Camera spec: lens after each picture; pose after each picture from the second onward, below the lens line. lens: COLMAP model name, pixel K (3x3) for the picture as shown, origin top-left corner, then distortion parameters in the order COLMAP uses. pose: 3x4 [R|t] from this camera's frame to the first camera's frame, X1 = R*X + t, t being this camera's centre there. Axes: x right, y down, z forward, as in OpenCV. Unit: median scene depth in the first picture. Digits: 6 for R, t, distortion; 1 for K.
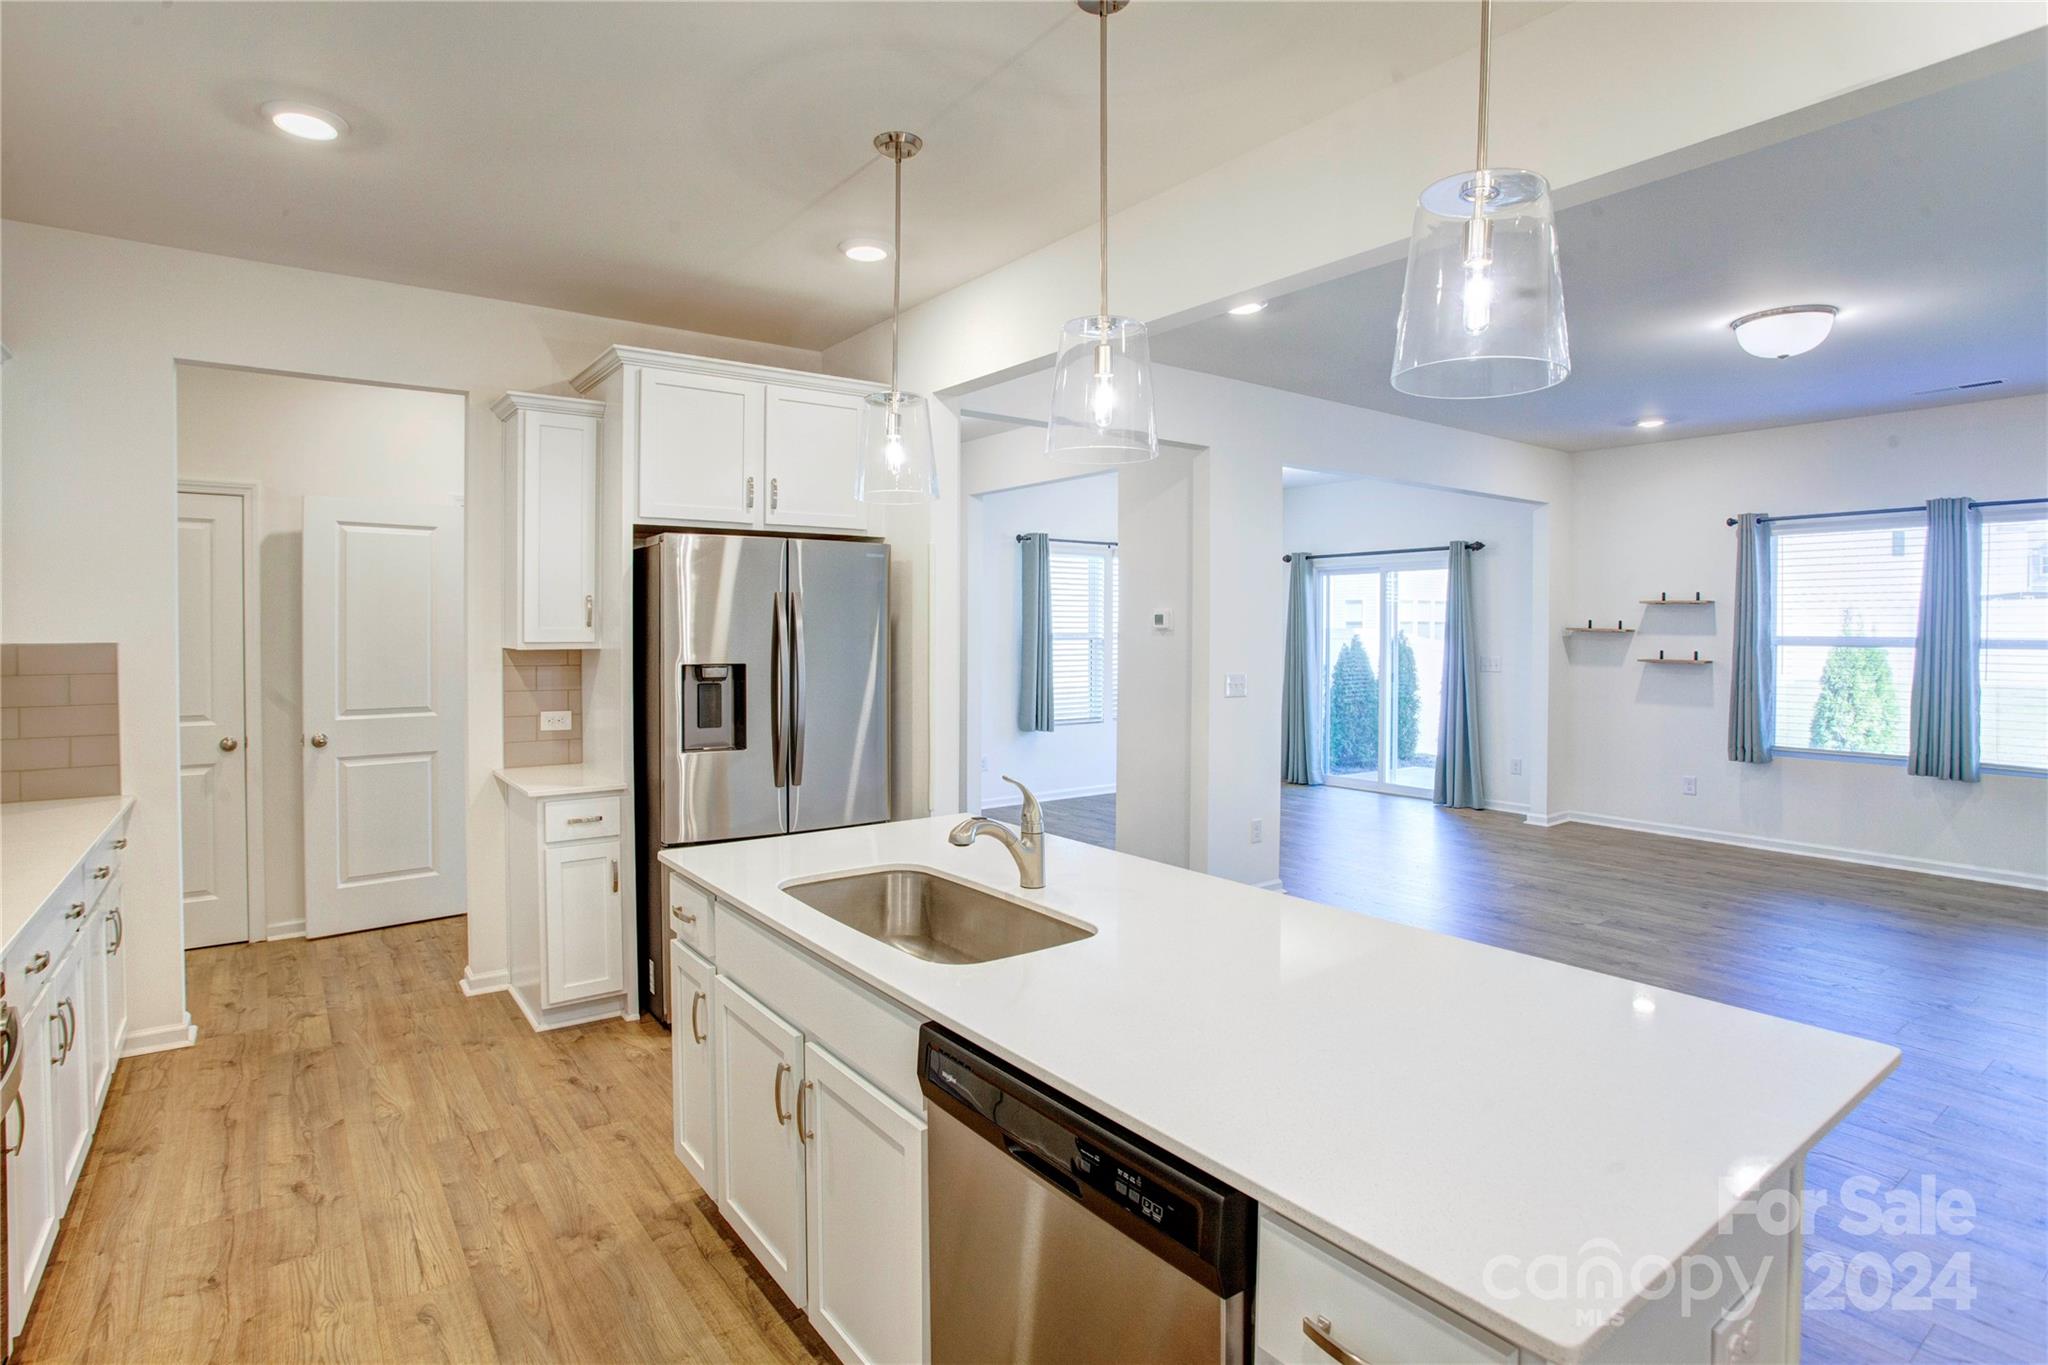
lens RADIAL K [[1036.8, 0, 1089.6], [0, 1036.8, 643.3], [0, 0, 1]] dist [-0.040821, 0.040521]
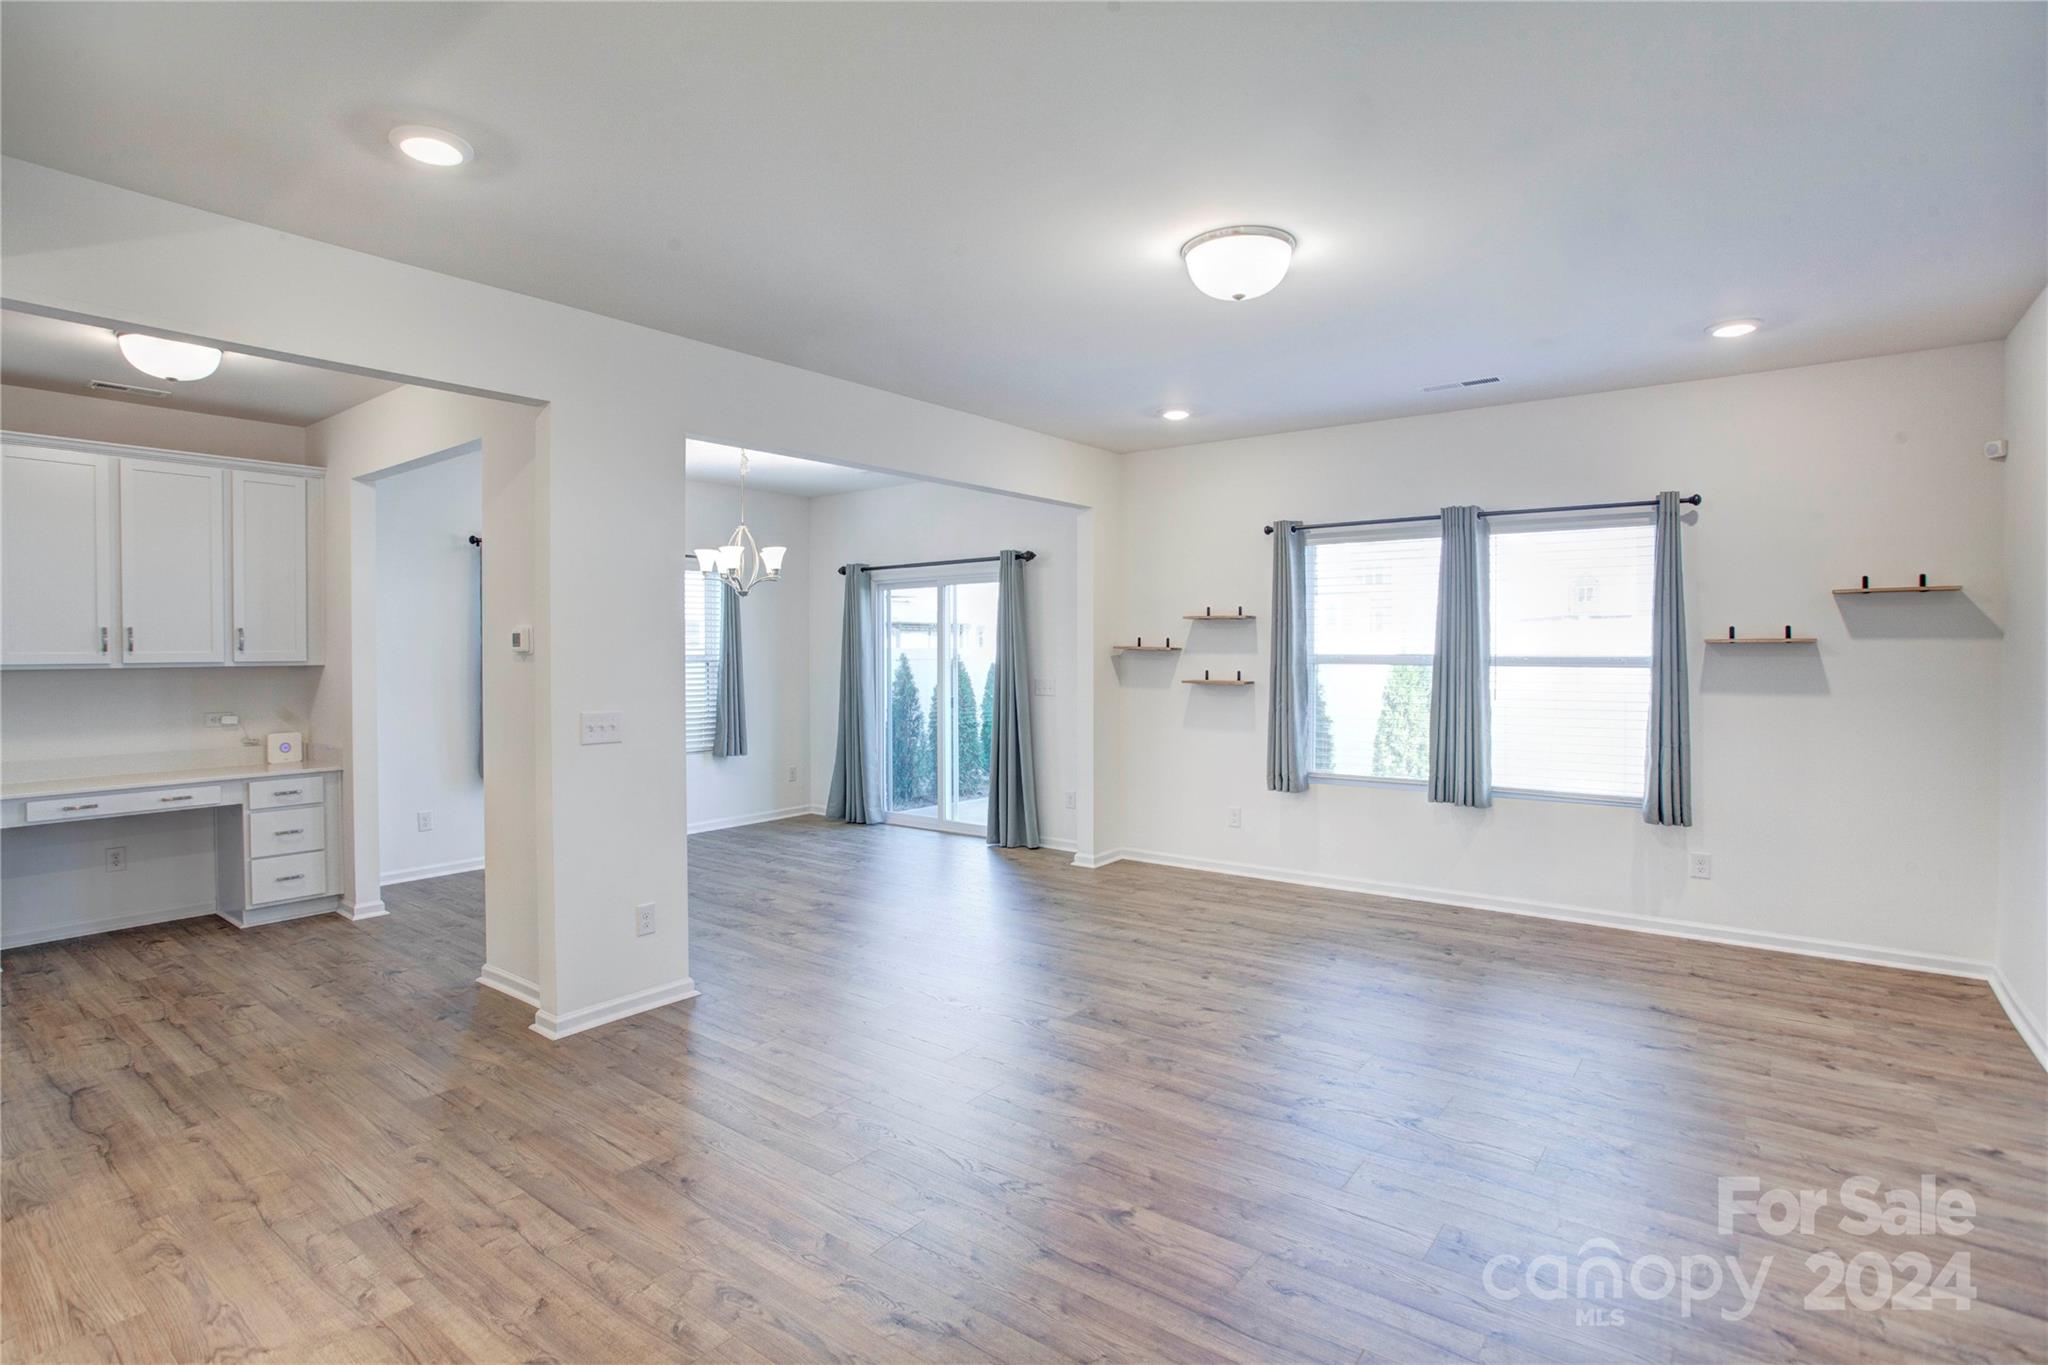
lens RADIAL K [[994.8, 0, 1035.0], [0, 994.8, 650.5], [0, 0, 1]] dist [-0.038113, 0.000754]
pose [[0.971343, -0.007658, 0.237558, 0.197483], [0.010411, 0.999892, -0.010337, -0.003036], [-0.237453, 0.012514, 0.971318, 0.175904]]
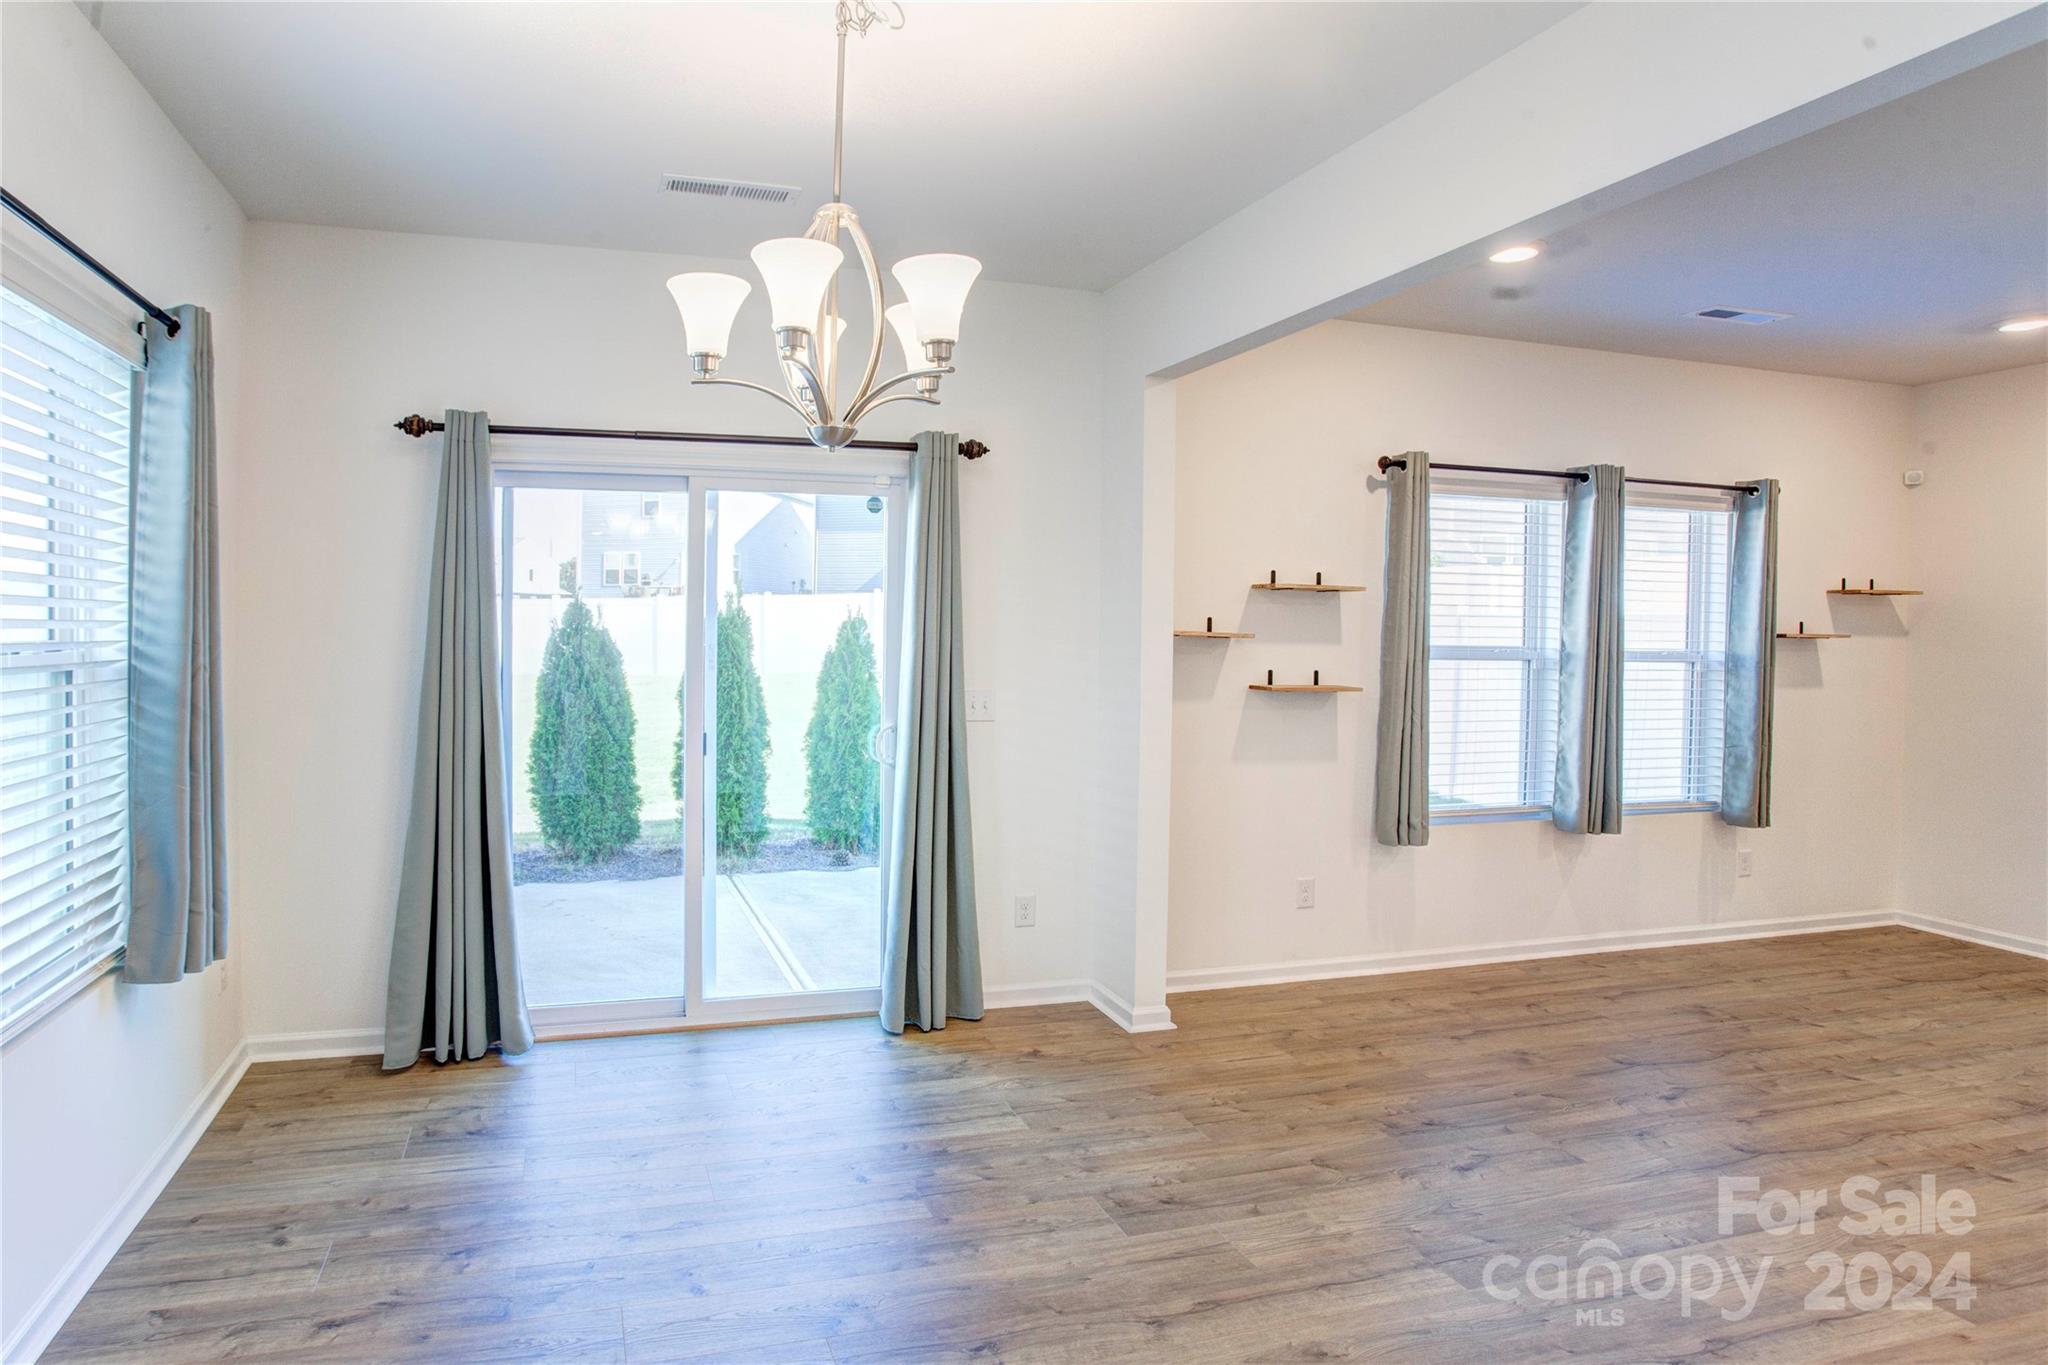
lens RADIAL K [[1072.4, 0, 840.3], [0, 1072.4, 649.9], [0, 0, 1]] dist [-0.049104, 0.015314]
pose [[0.440579, -0.018749, 0.897518, -0.091181], [0.005338, 0.999819, 0.018266, -0.016393], [-0.897698, -0.003257, 0.440599, 0.953942]]
